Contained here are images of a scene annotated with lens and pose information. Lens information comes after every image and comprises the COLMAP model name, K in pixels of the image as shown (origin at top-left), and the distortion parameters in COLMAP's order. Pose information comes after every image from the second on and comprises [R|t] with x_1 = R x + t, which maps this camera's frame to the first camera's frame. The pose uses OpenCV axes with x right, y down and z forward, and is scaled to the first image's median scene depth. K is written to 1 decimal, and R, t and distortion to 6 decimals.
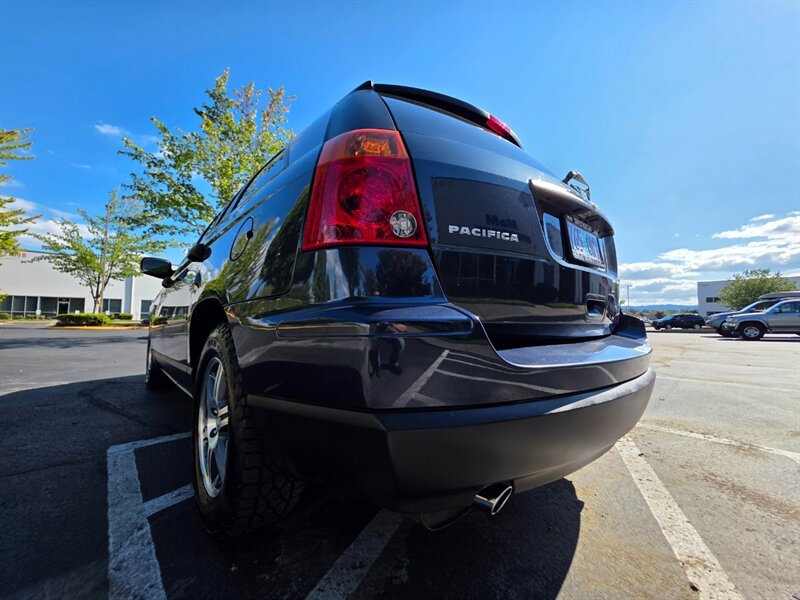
lens RADIAL K [[318.7, 0, 400.0], [0, 318.7, 300.0], [0, 0, 1]] dist [0.002691, 0.000233]
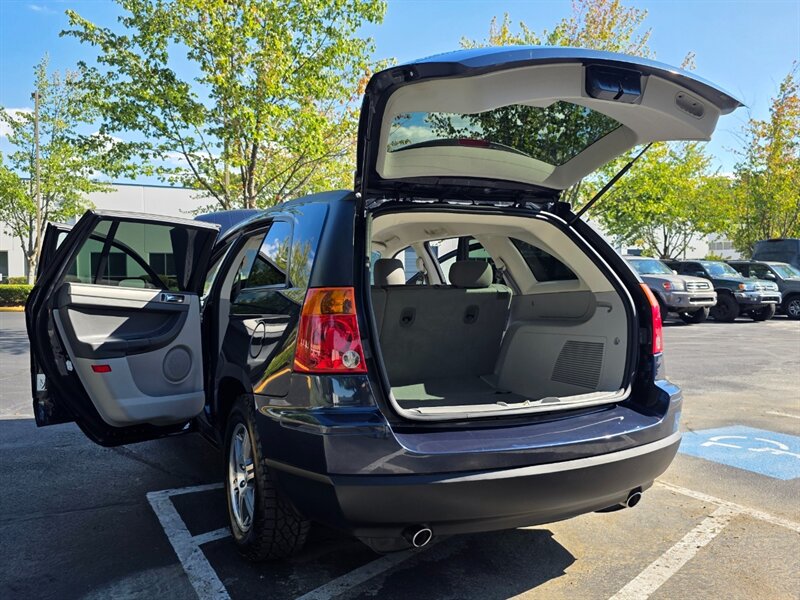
lens RADIAL K [[693.4, 0, 400.0], [0, 693.4, 300.0], [0, 0, 1]] dist [0.042816, -0.012034]
pose [[0.966144, -0.000771, -0.258003, 0.671200], [0.024608, 0.995712, 0.089176, -0.496243], [0.256828, -0.092506, 0.962020, -1.315415]]
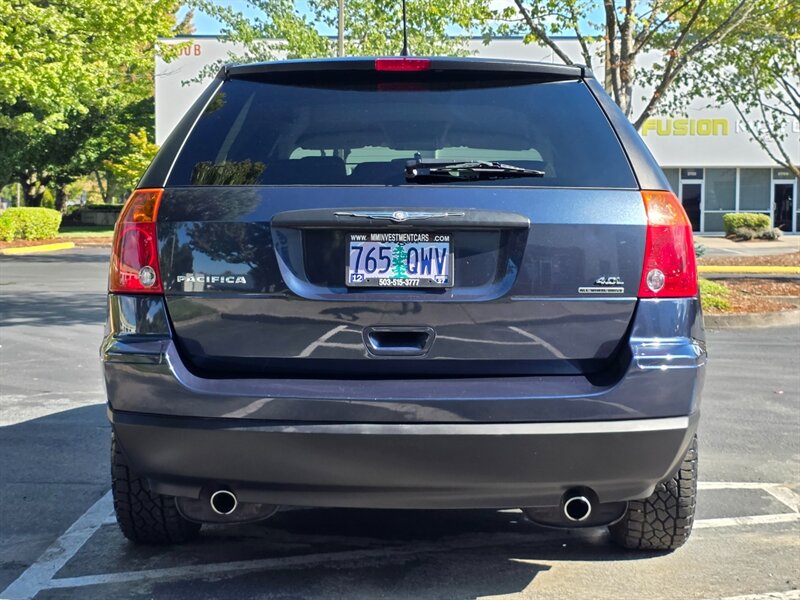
lens RADIAL K [[1444.9, 0, 400.0], [0, 1444.9, 300.0], [0, 0, 1]] dist [0.188875, -0.310998]
pose [[0.734308, 0.034758, -0.677927, 2.837807], [0.042271, 0.994409, 0.096771, -0.400260], [0.677500, -0.099716, 0.728732, -1.559939]]
